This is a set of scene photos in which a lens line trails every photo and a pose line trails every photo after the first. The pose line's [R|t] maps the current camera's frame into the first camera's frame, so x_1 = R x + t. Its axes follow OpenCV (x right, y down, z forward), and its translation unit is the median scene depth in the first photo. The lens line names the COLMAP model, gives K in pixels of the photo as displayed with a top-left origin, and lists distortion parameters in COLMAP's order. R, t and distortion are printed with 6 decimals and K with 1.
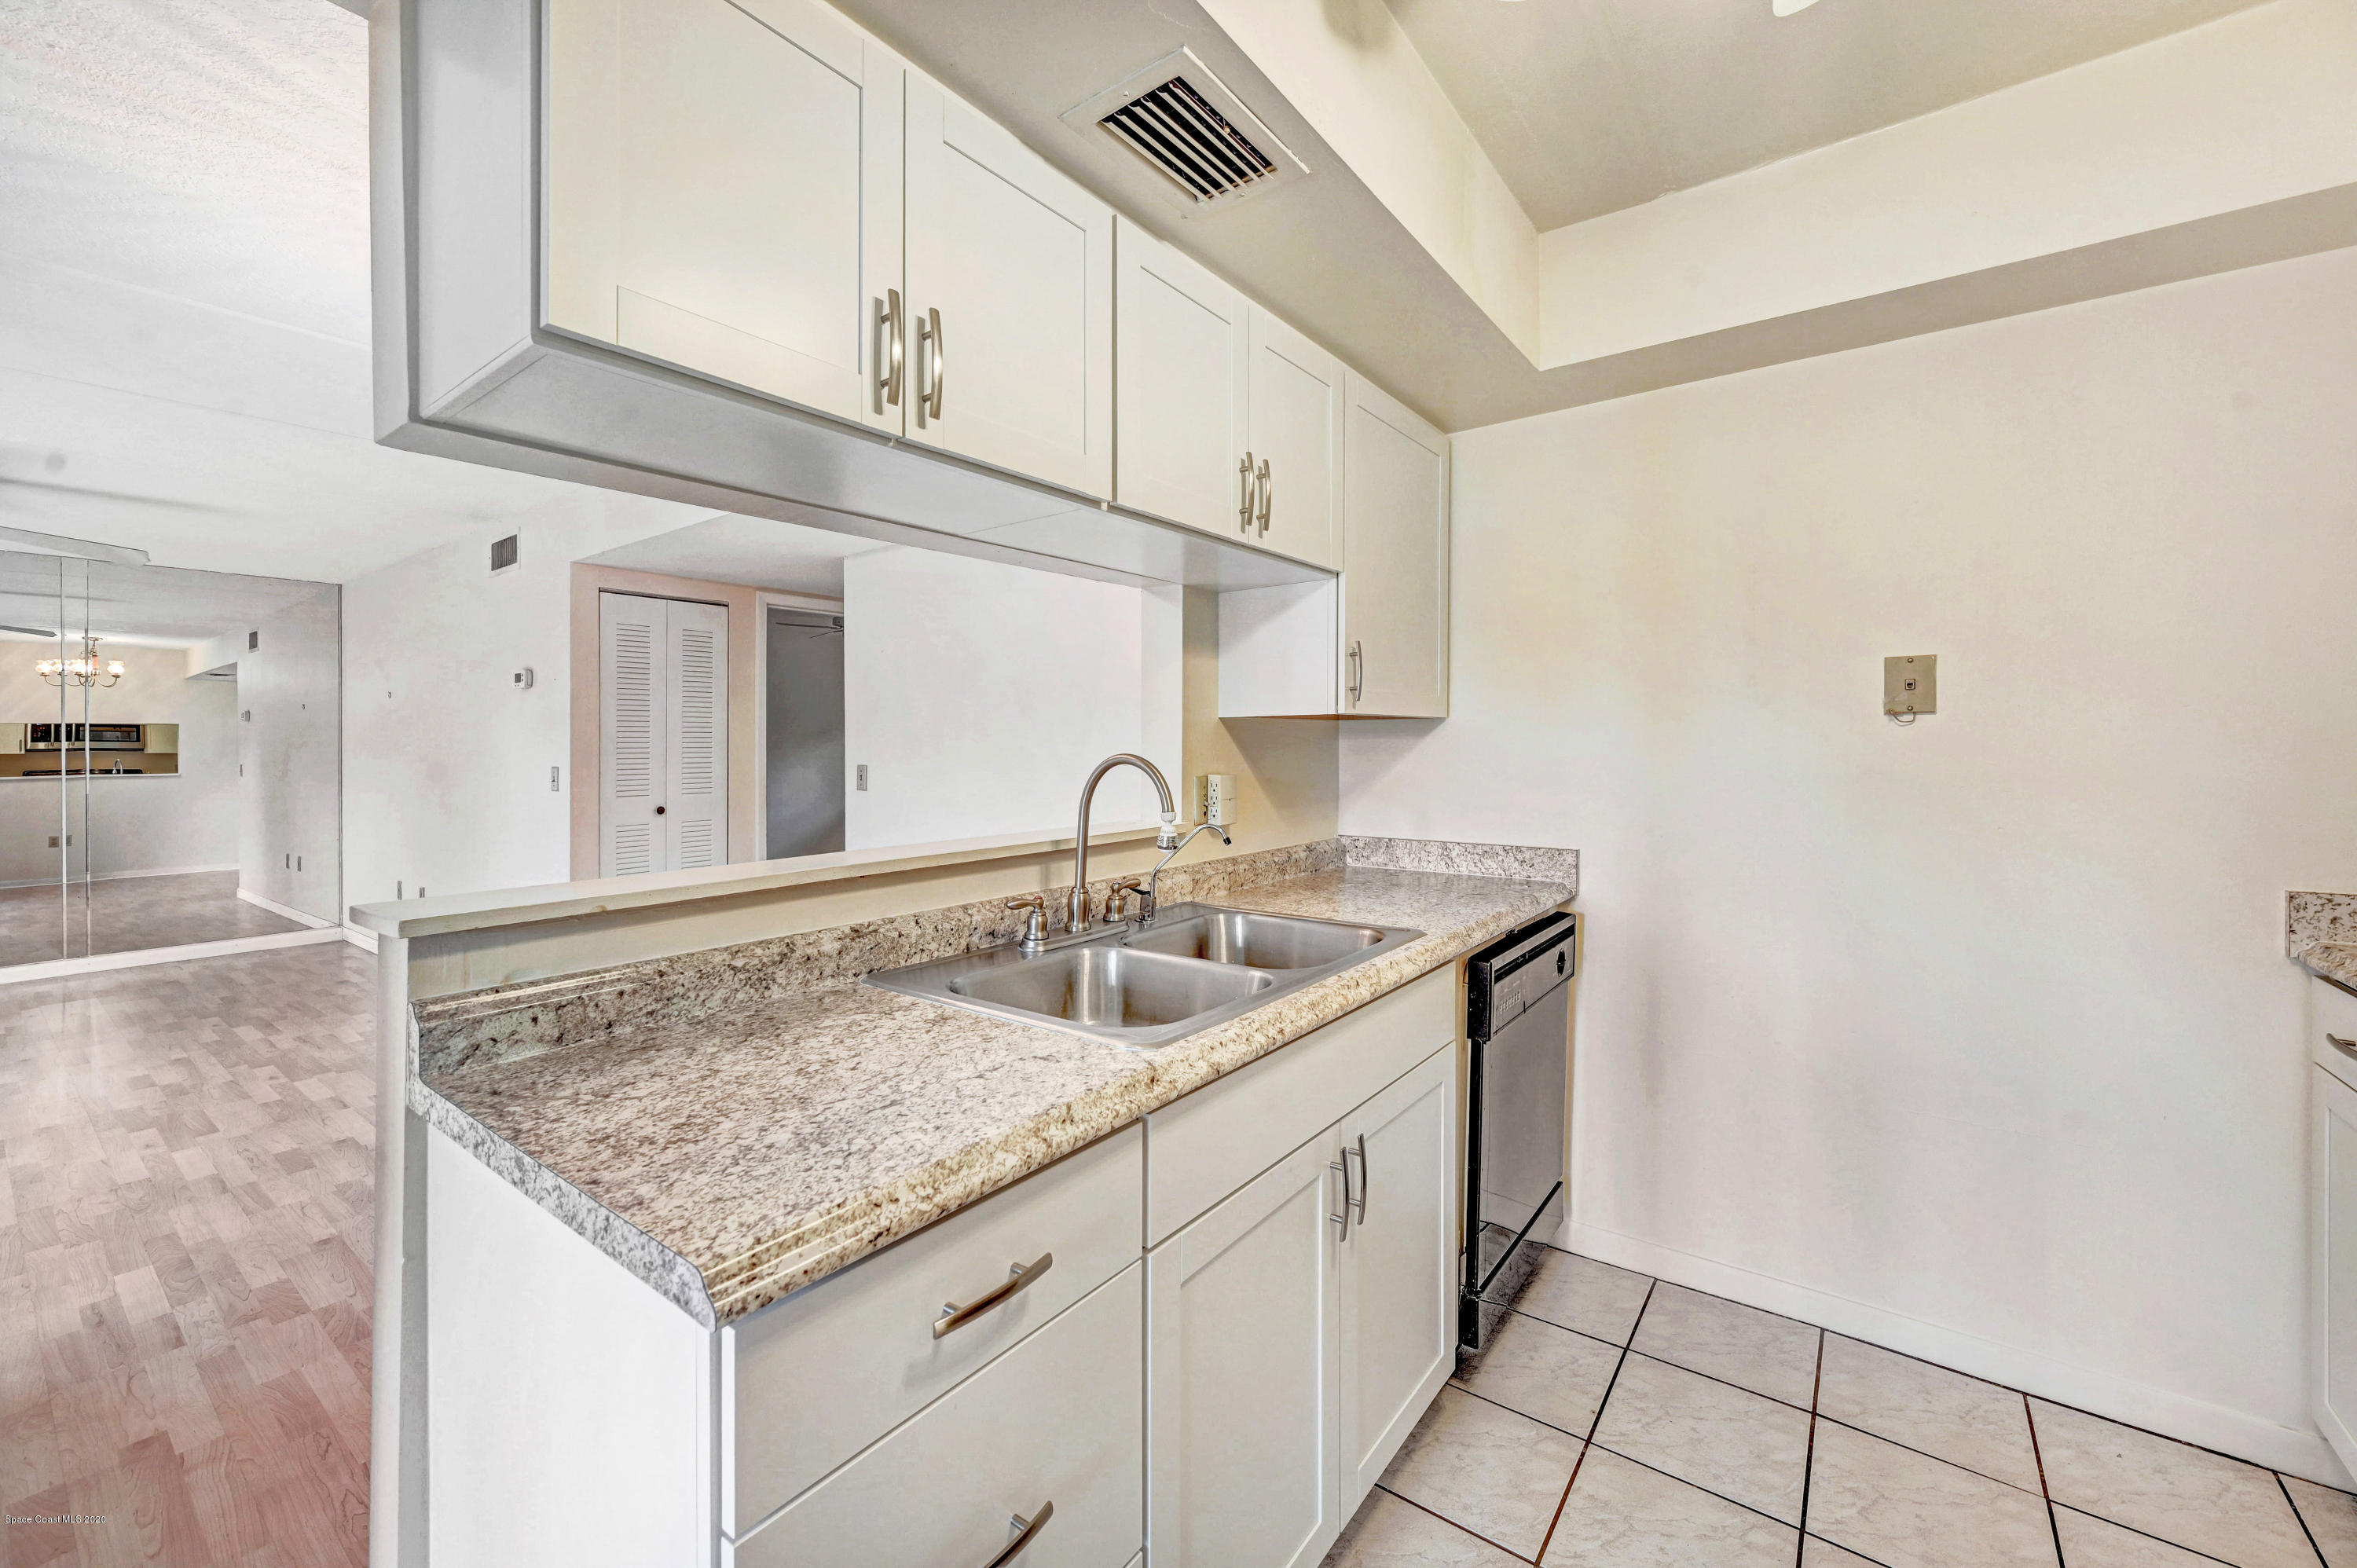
lens RADIAL K [[955.7, 0, 1180.5], [0, 955.7, 745.9], [0, 0, 1]] dist [-0.002023, -0.000669]
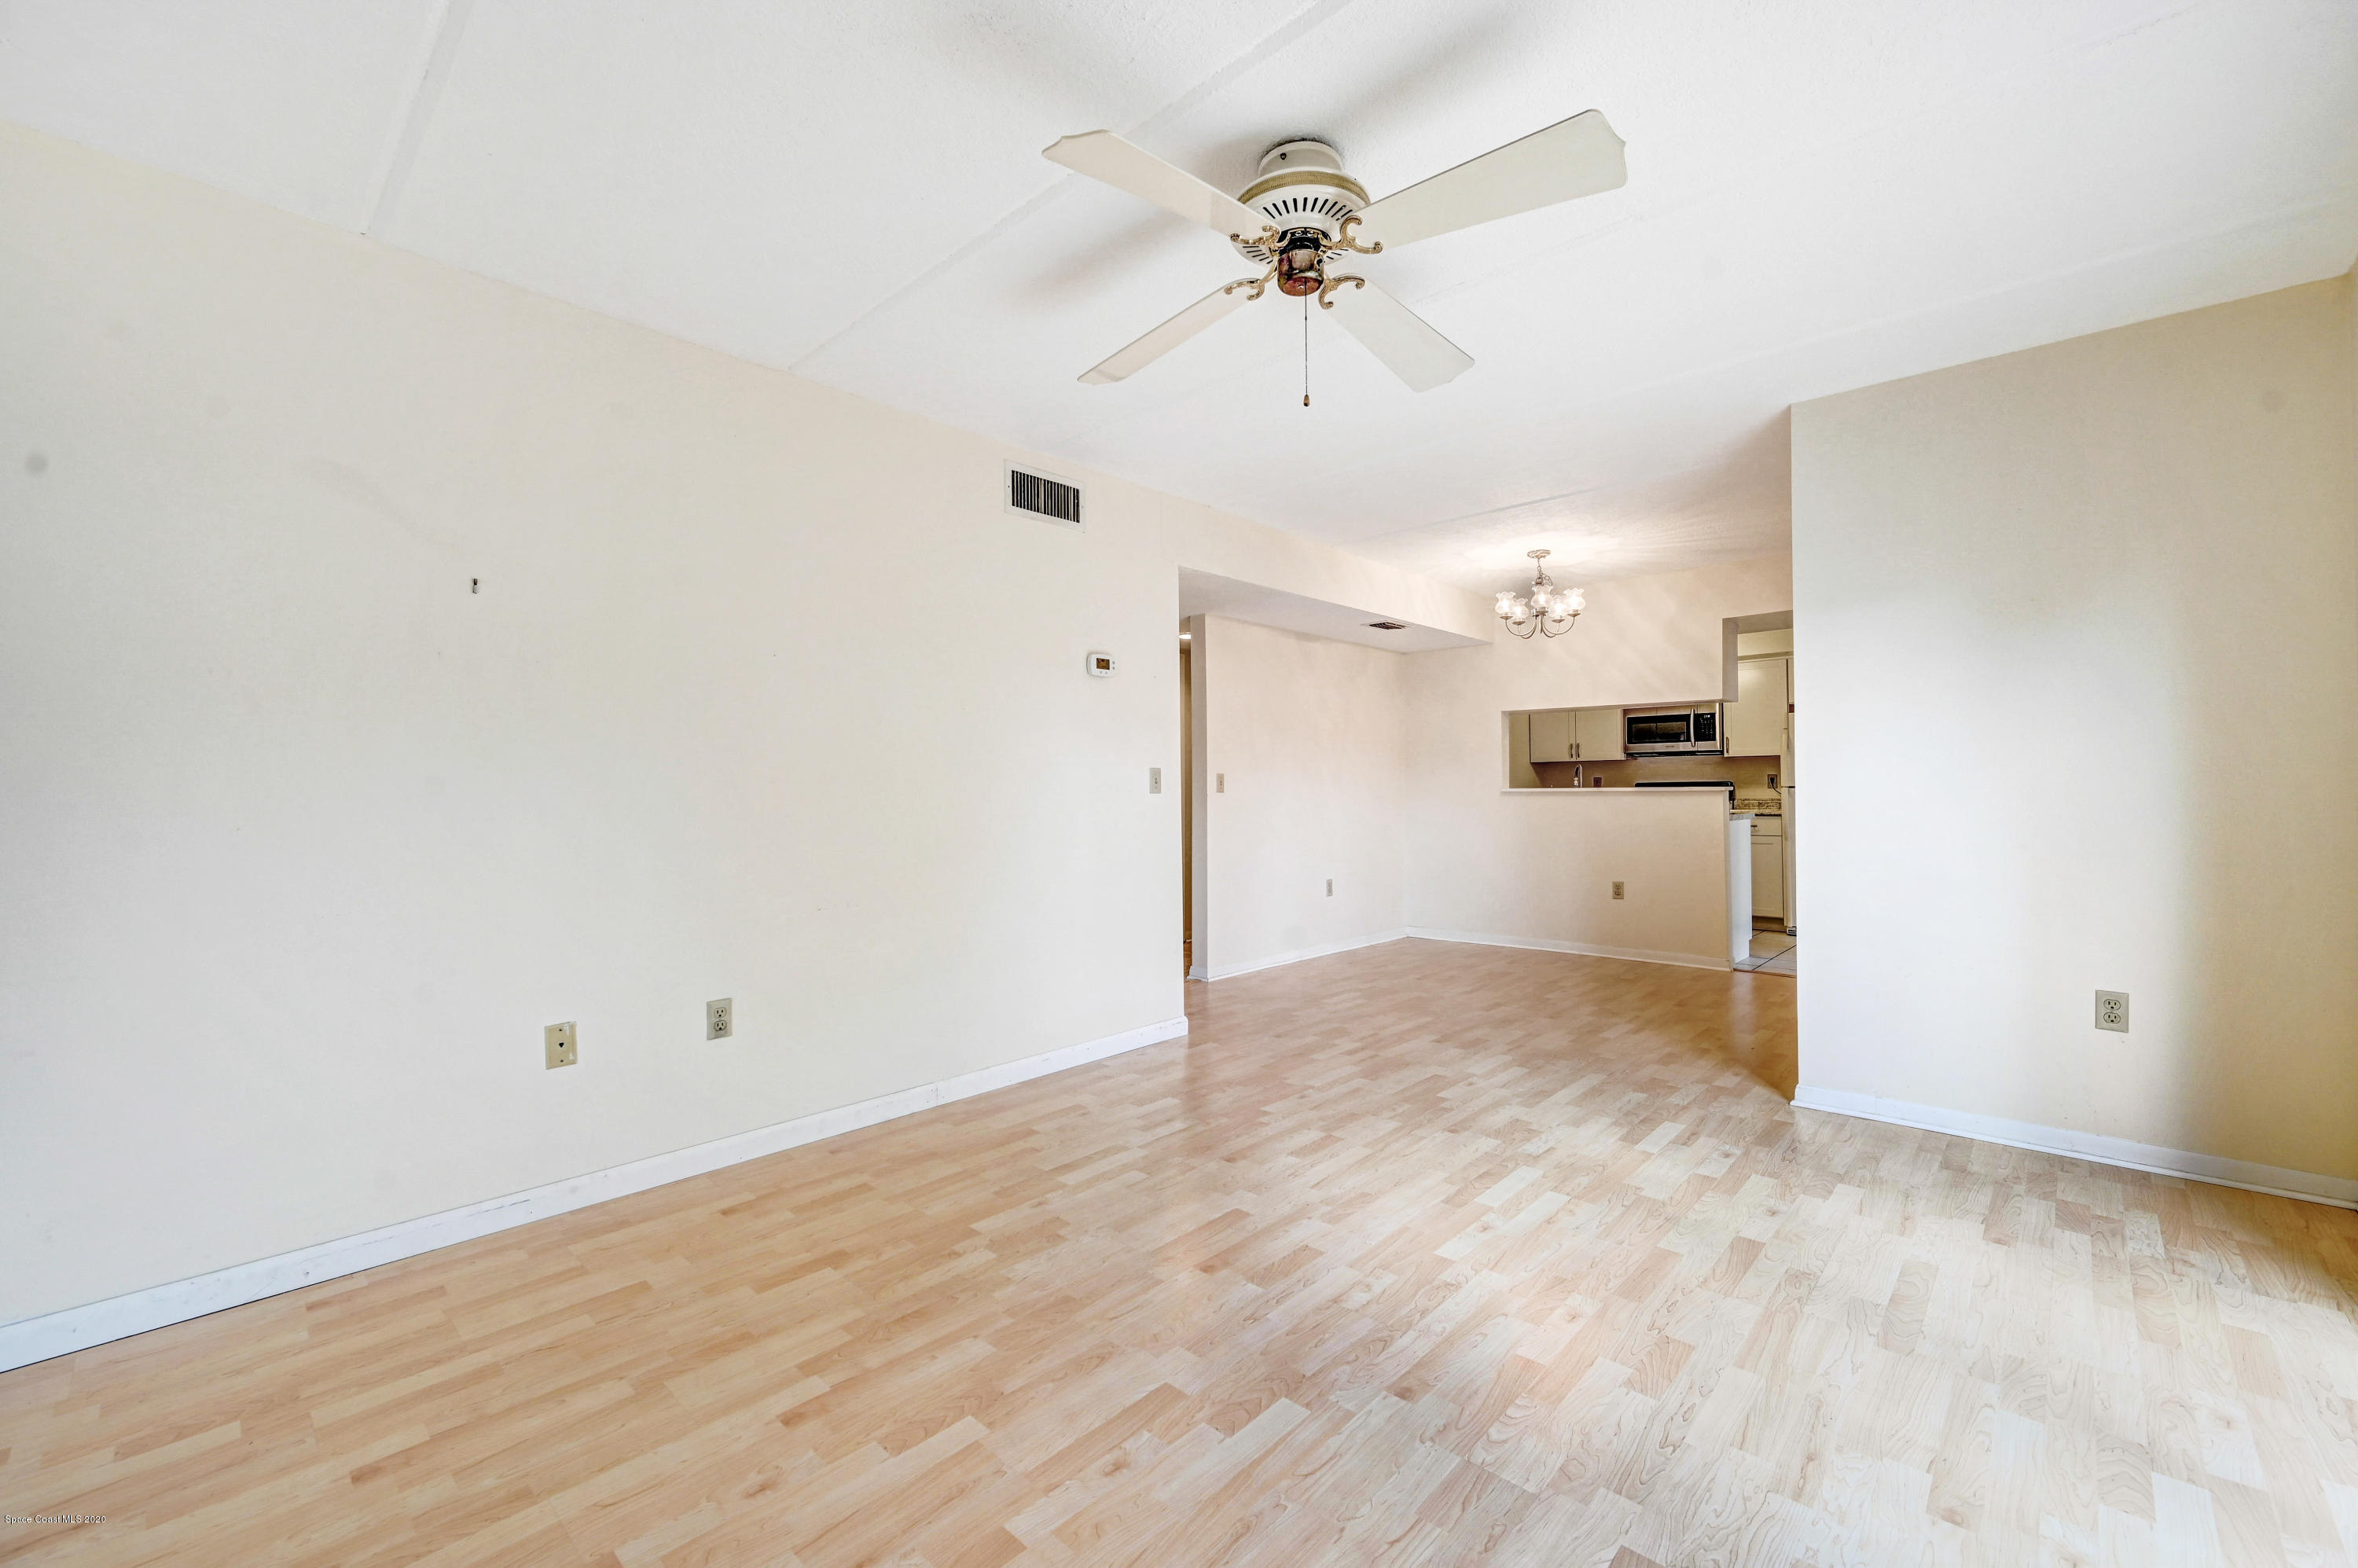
lens RADIAL K [[960.9, 0, 1191.1], [0, 960.9, 776.6], [0, 0, 1]] dist [0.003841, -0.000410]
pose [[0.095770, 0.021986, 0.995161, -6.689034], [0.013025, 0.999643, -0.023338, 0.206896], [-0.995318, 0.015197, 0.095450, 3.573488]]
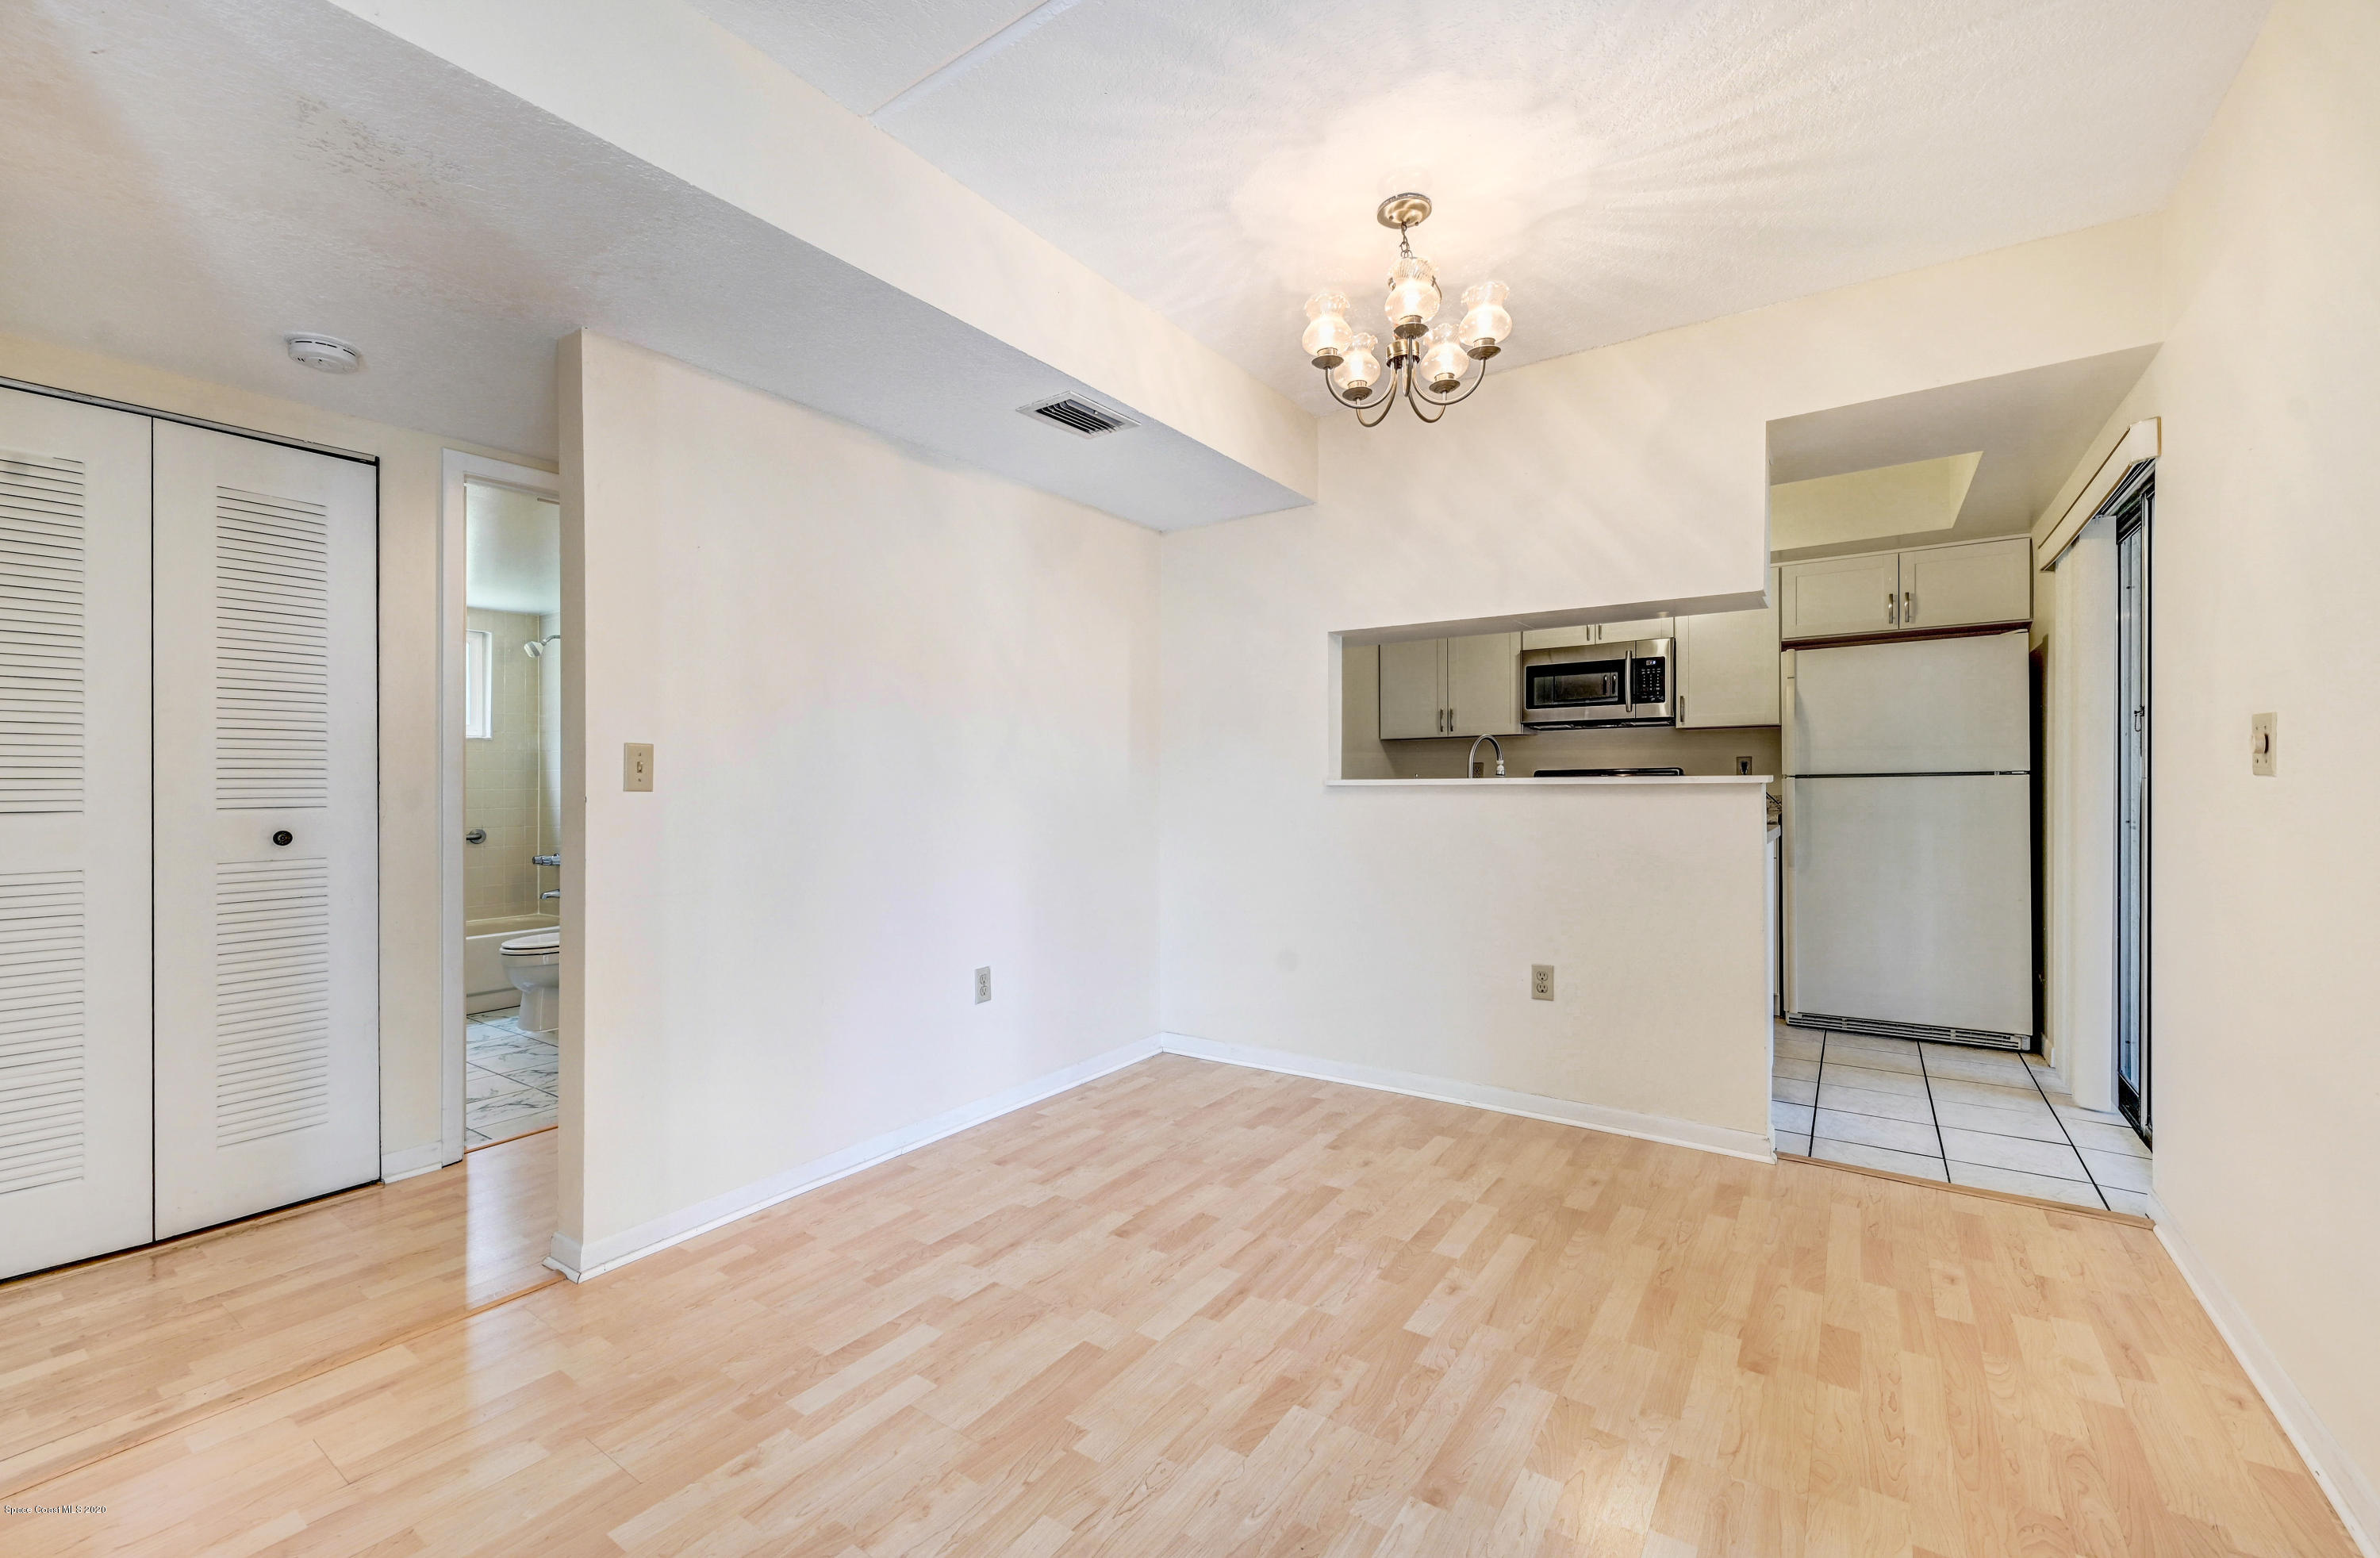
lens RADIAL K [[986.2, 0, 1192.0], [0, 986.2, 815.0], [0, 0, 1]] dist [-0.013718, -0.000276]
pose [[-0.040617, -0.026447, 0.998825, -3.483115], [0.015545, 0.999512, 0.027098, 0.185524], [-0.999054, 0.016627, -0.040186, 2.685451]]
